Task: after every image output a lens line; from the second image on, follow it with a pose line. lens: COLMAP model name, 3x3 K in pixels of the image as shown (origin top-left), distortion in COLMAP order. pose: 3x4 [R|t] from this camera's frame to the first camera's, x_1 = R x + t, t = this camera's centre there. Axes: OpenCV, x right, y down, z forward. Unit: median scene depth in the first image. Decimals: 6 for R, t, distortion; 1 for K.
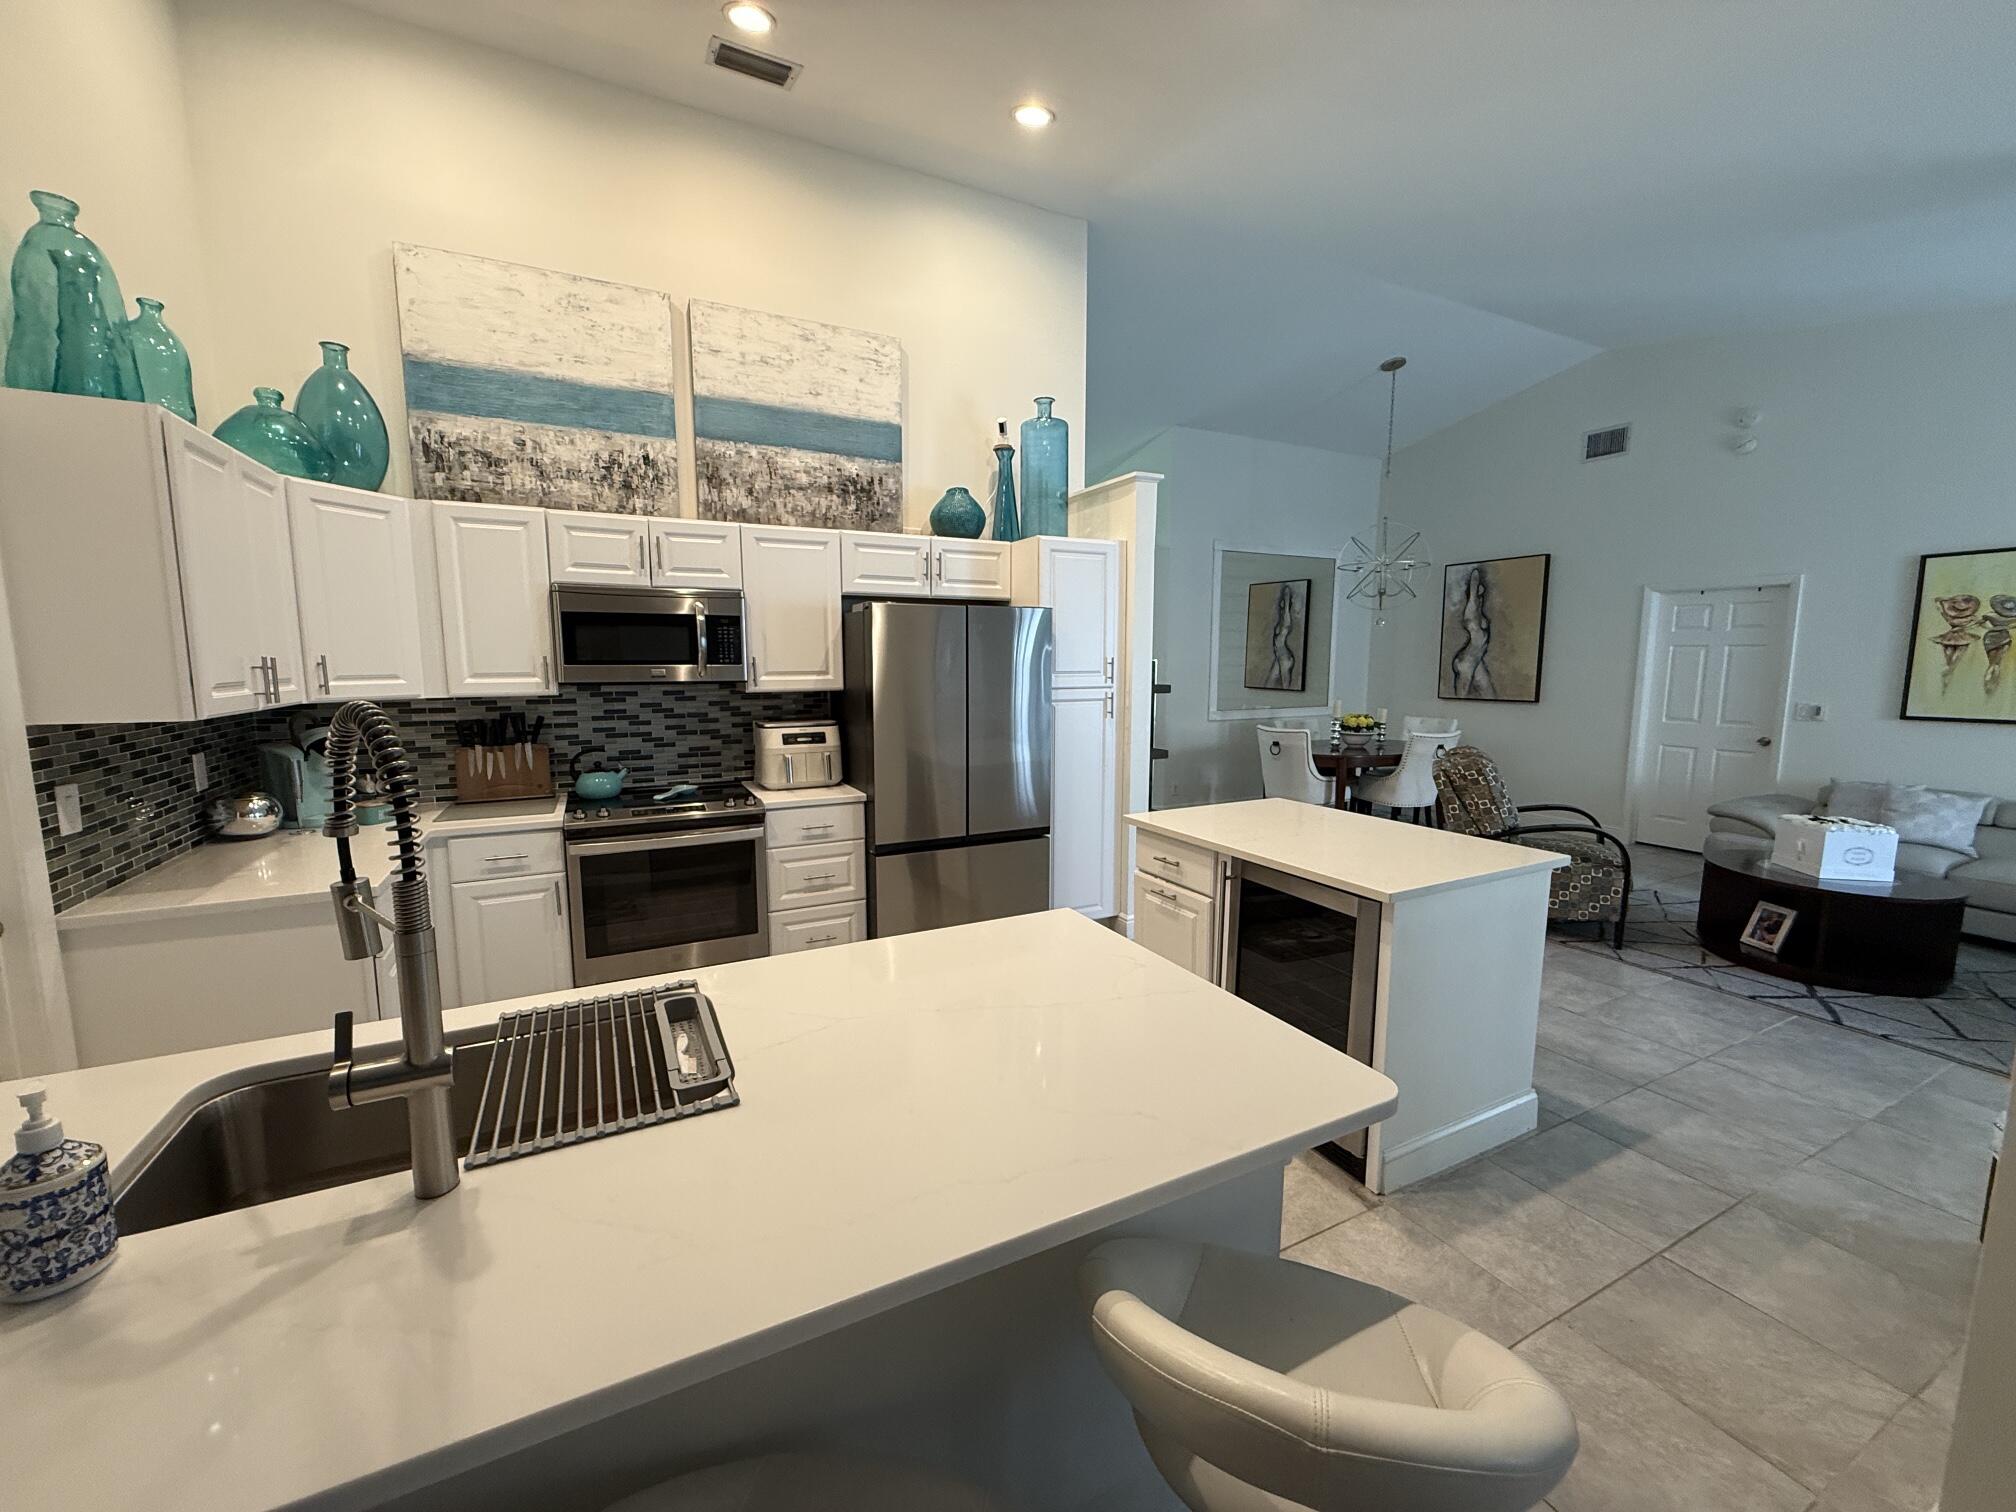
lens RADIAL K [[801.9, 0, 1002.5], [0, 801.9, 757.4], [0, 0, 1]] dist [-0.001386, 0.000515]
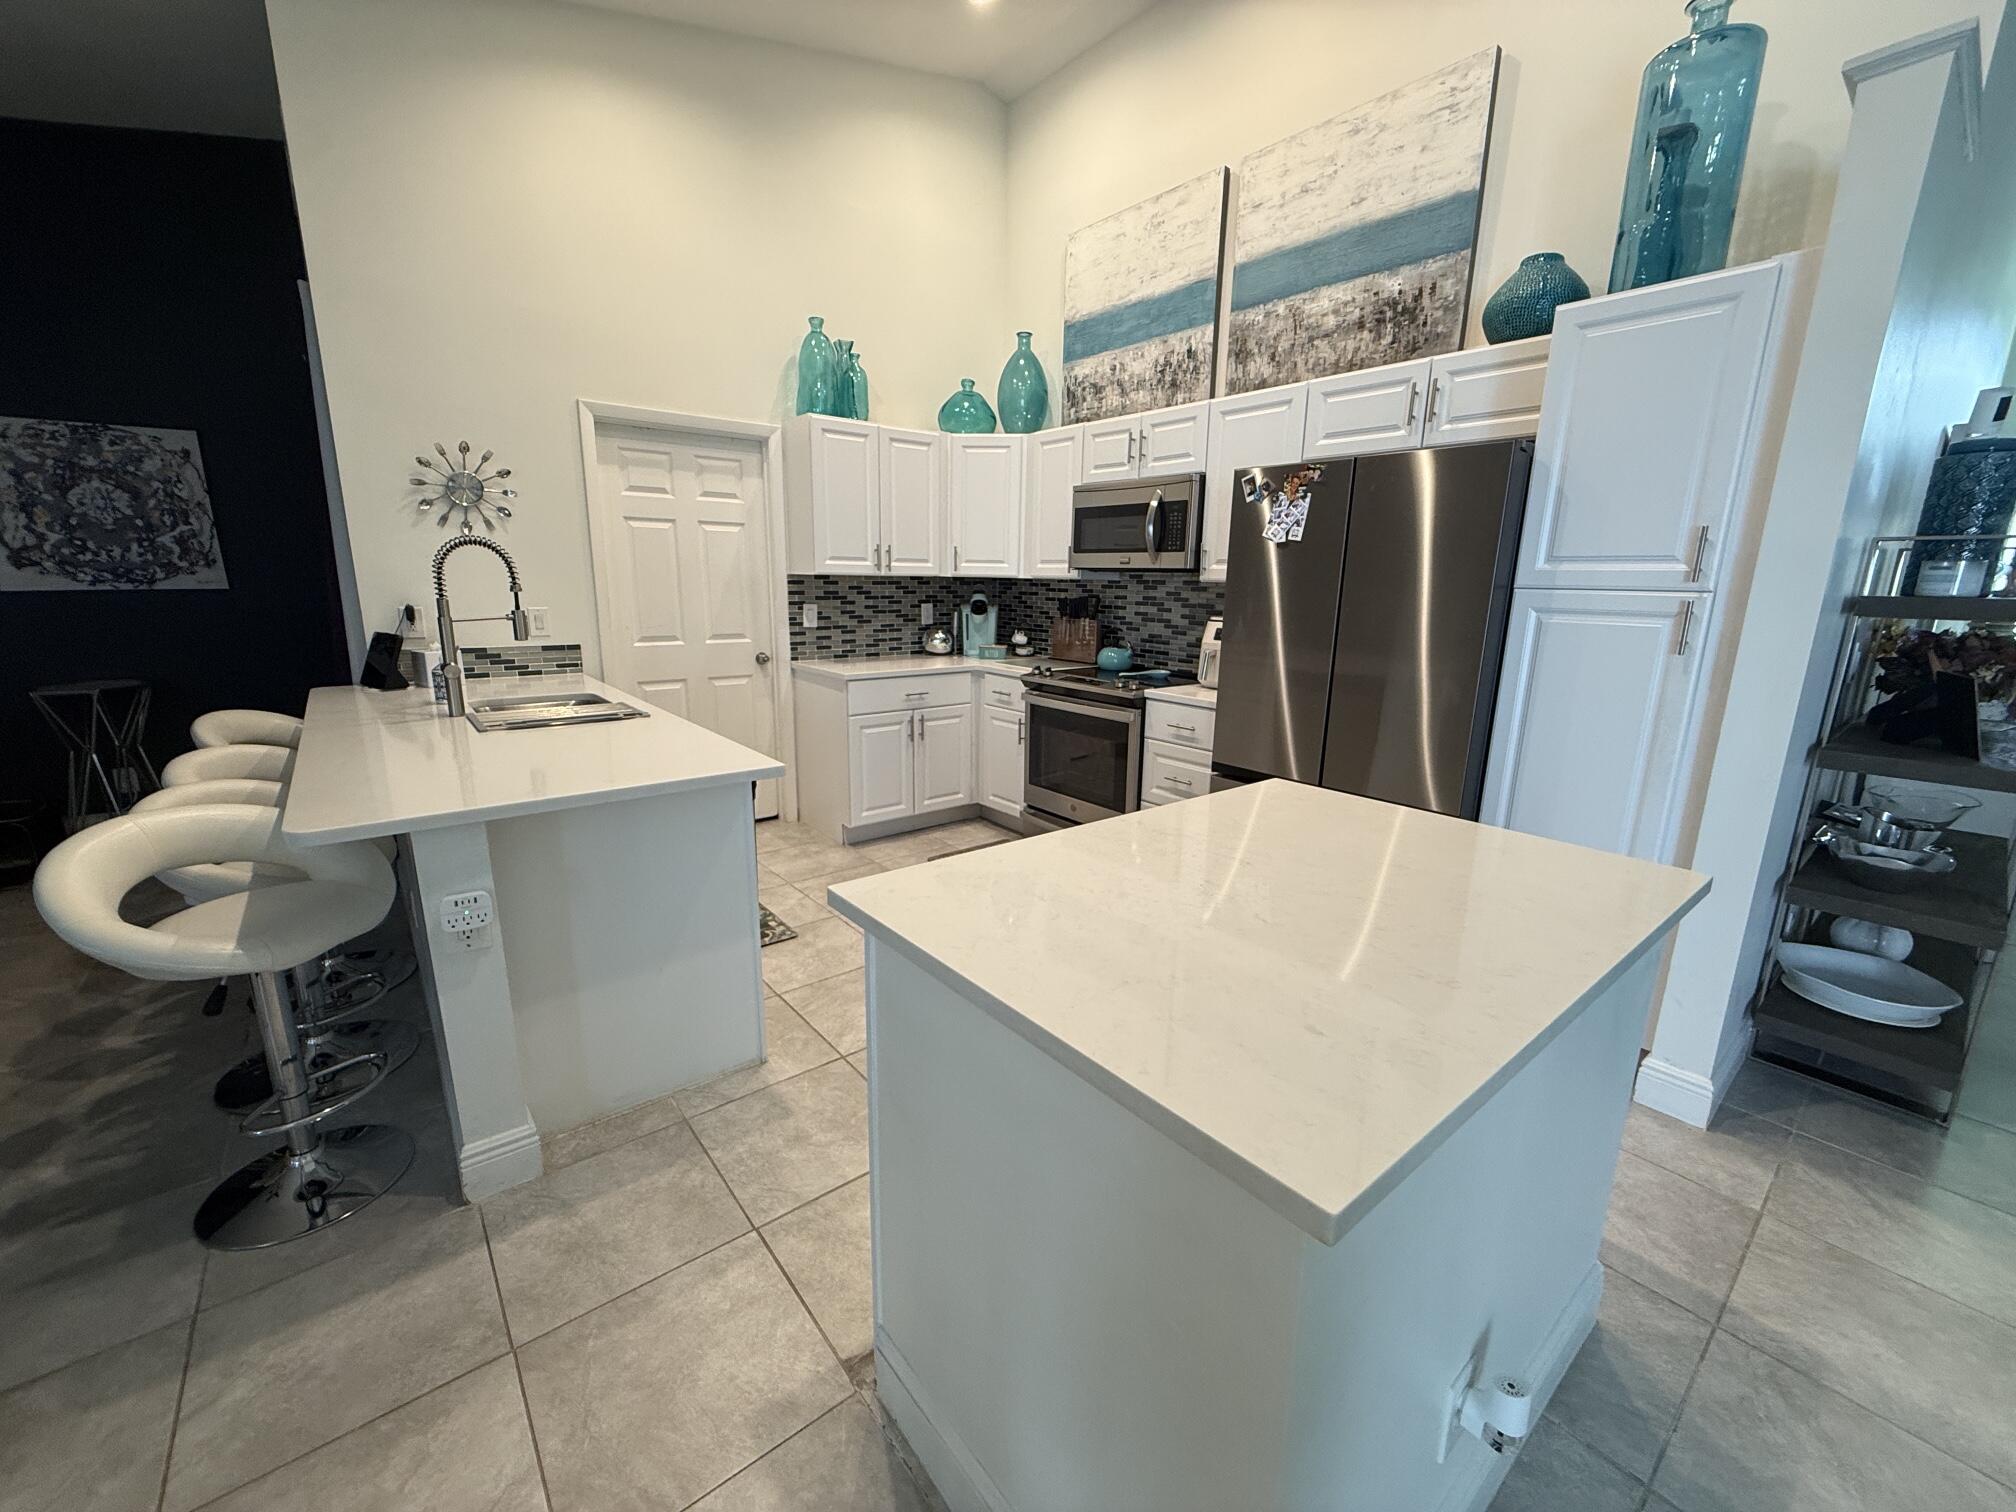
lens RADIAL K [[801.9, 0, 1000.9], [0, 801.9, 757.0], [0, 0, 1]] dist [-0.001386, 0.000515]
pose [[0.205070, 0.218271, -0.954099, 0.574754], [-0.138106, 0.971516, 0.192572, -0.027541], [0.968955, 0.092276, 0.229373, 0.540378]]
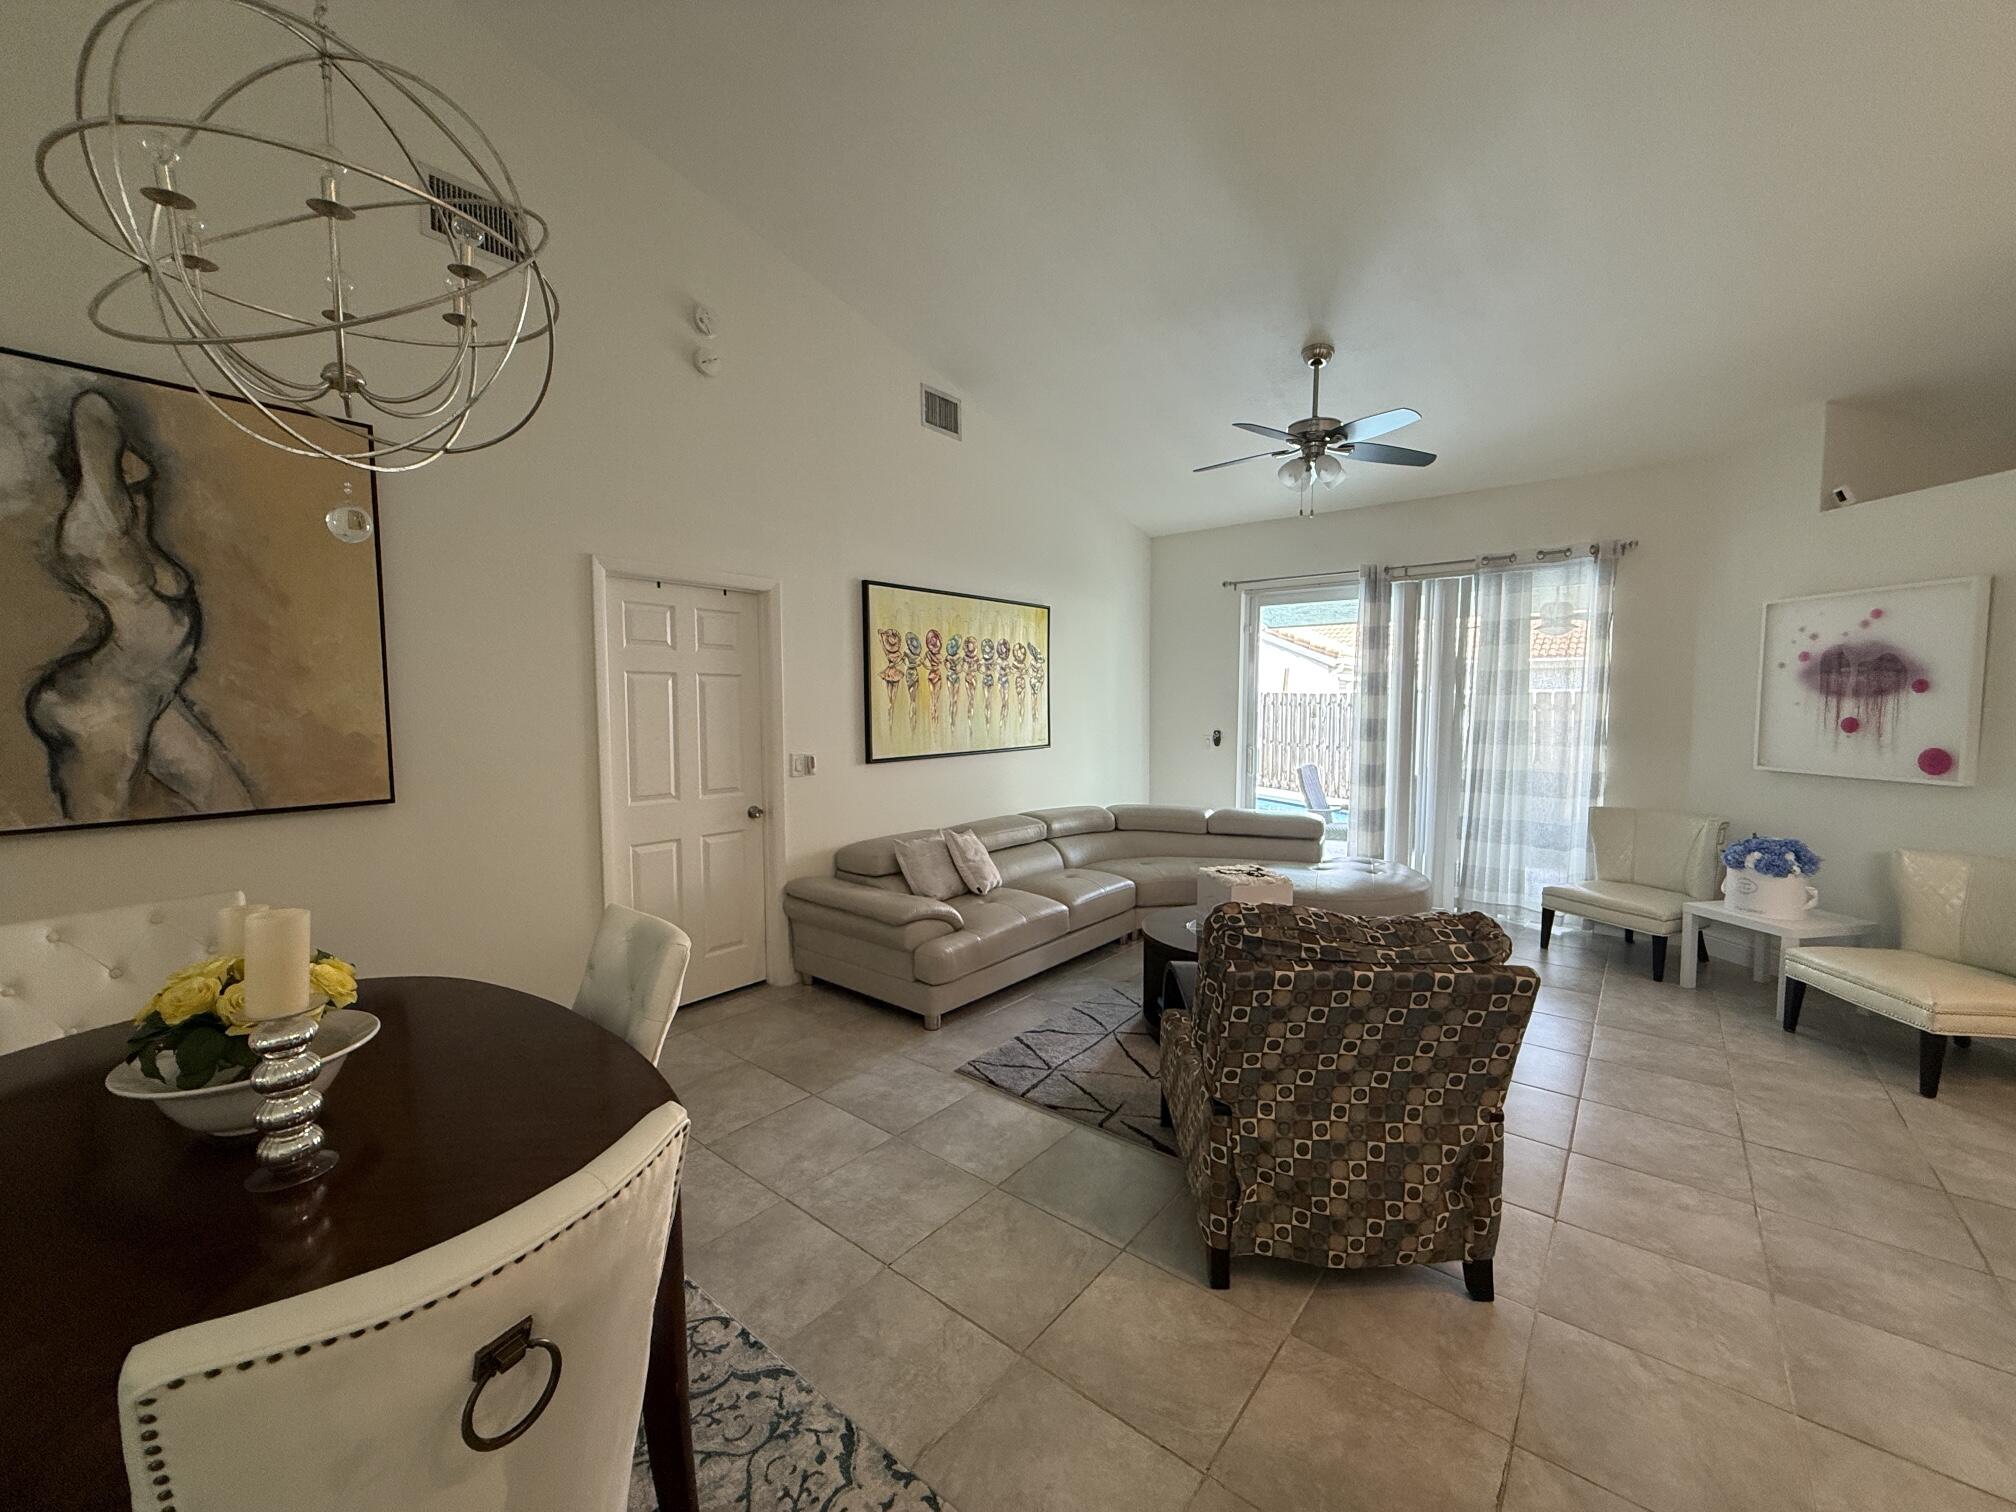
lens RADIAL K [[801.9, 0, 1003.6], [0, 801.9, 756.5], [0, 0, 1]] dist [-0.001386, 0.000515]
pose [[-0.404627, -0.064551, 0.912201, 0.336380], [0.110919, 0.986677, 0.119022, -0.192333], [-0.907730, 0.149340, -0.392076, 1.614198]]
